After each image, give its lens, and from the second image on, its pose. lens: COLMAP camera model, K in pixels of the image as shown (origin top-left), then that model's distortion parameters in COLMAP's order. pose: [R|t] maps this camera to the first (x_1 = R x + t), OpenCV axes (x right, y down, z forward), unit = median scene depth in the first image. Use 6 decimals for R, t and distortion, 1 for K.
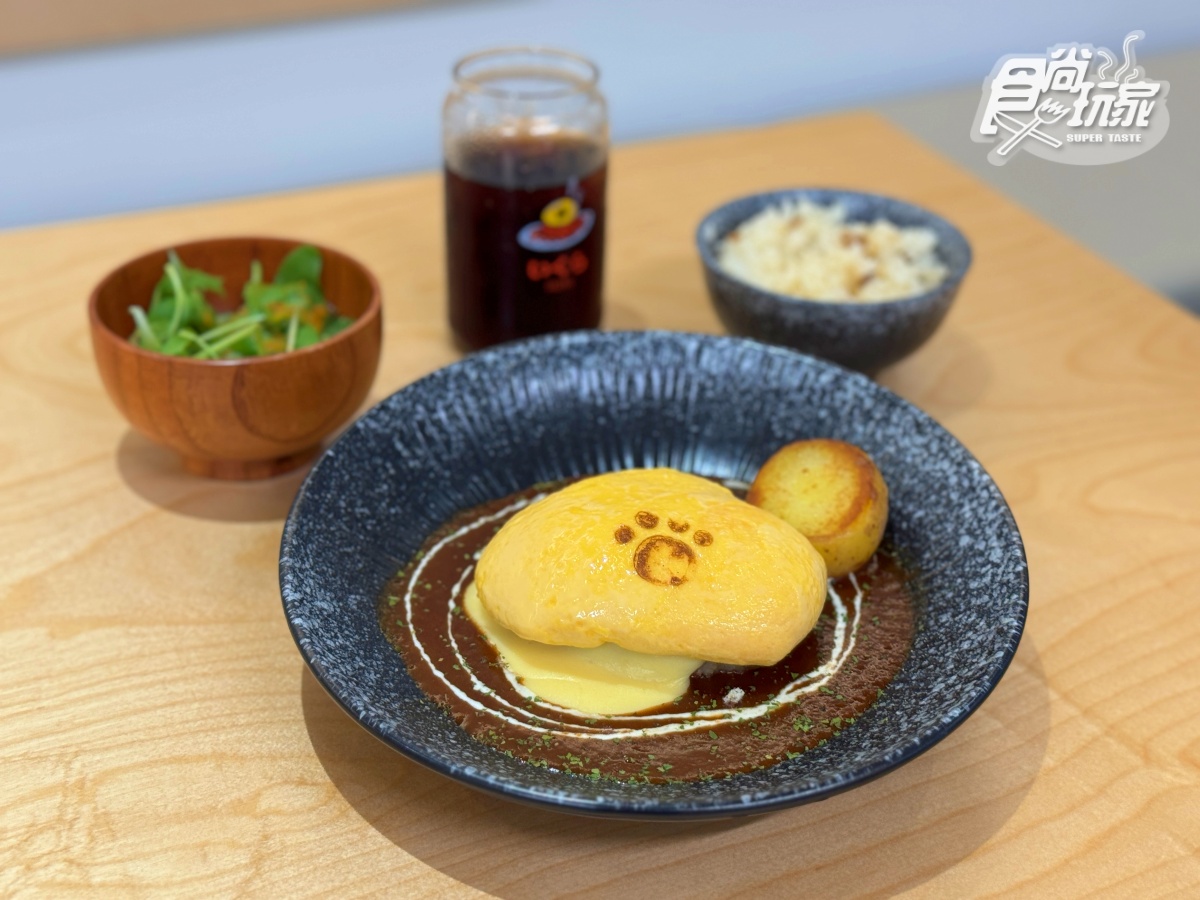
lens RADIAL K [[1839.0, 0, 600.0], [0, 1839.0, 450.0], [0, 0, 1]] dist [0.164738, -0.097742]
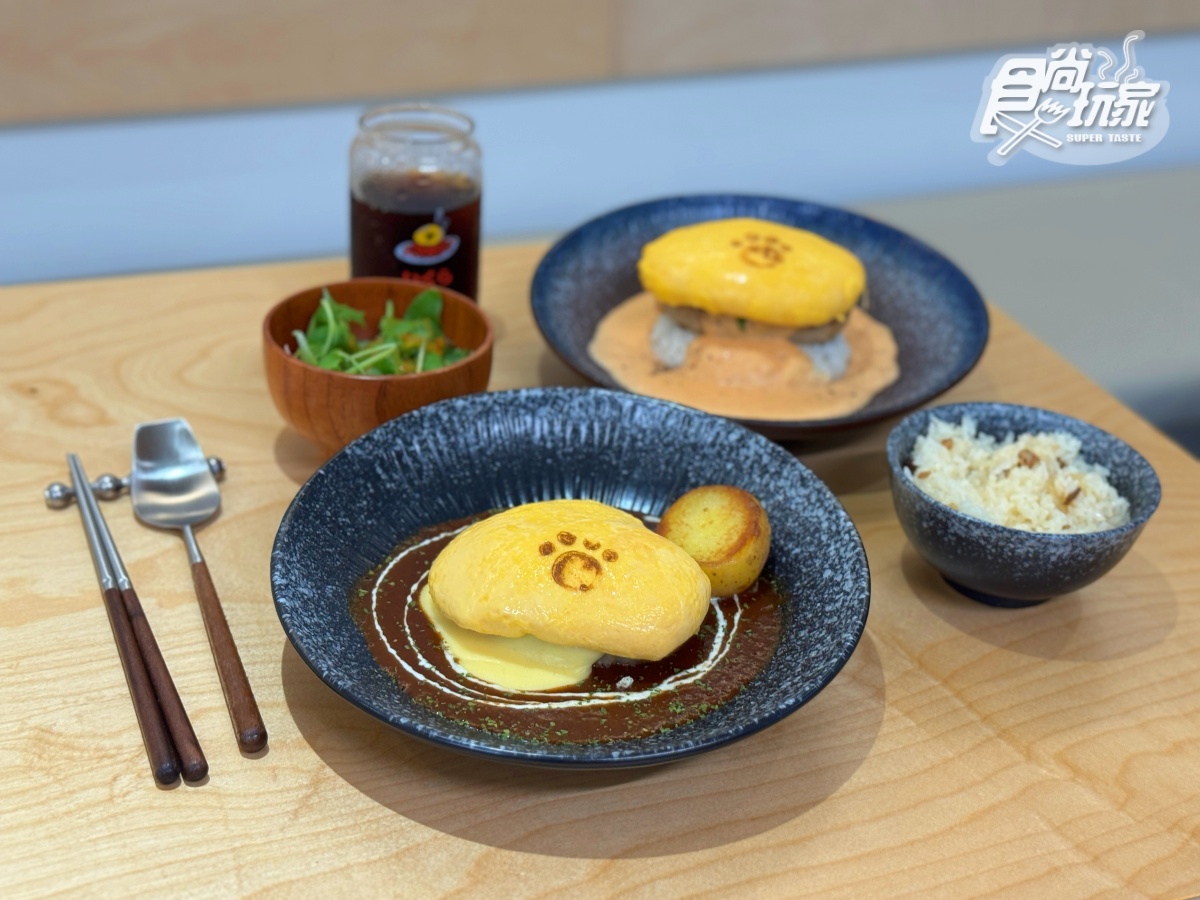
lens RADIAL K [[1839.0, 0, 600.0], [0, 1839.0, 450.0], [0, 0, 1]] dist [0.164738, -0.097742]
pose [[0.997862, 0.060521, -0.024668, 0.072812], [-0.061335, 0.997548, -0.033704, 0.018002], [0.022568, 0.035145, 0.999127, -0.242996]]
